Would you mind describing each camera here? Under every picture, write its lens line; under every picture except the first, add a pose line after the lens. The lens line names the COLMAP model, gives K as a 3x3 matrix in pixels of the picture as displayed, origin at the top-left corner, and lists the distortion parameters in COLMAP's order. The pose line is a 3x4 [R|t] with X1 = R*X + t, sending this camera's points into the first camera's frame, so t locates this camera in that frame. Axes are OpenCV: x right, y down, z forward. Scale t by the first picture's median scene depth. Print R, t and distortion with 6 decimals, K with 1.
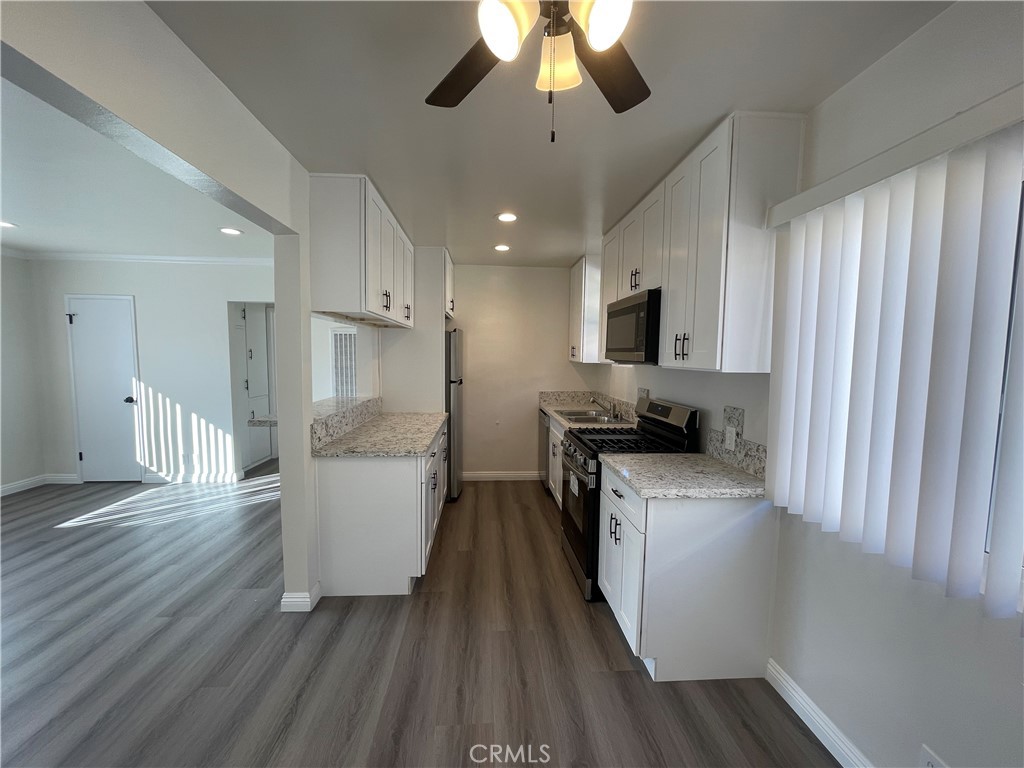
lens RADIAL K [[412.7, 0, 511.0], [0, 412.7, 378.4], [0, 0, 1]] dist [-0.003842, -0.000263]
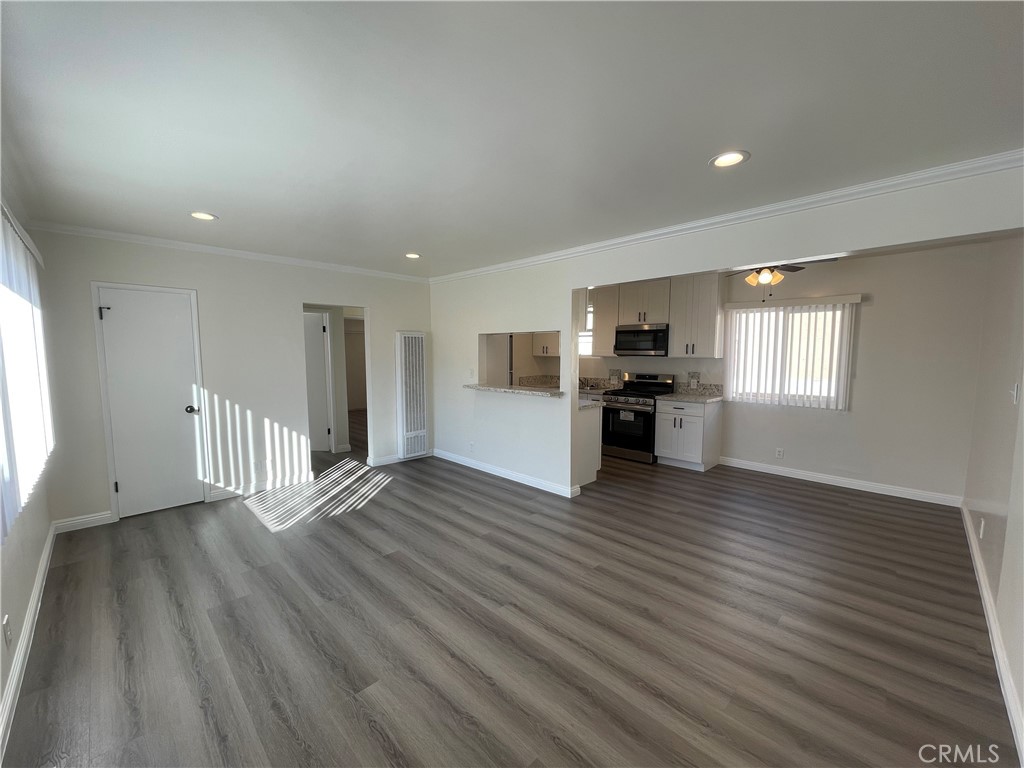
lens RADIAL K [[412.7, 0, 507.0], [0, 412.7, 389.6], [0, 0, 1]] dist [-0.003842, -0.000263]
pose [[0.754575, -0.071649, 0.652290, -0.971657], [0.046284, 0.997357, 0.056011, -0.008526], [-0.654579, -0.012074, 0.755897, -0.089530]]
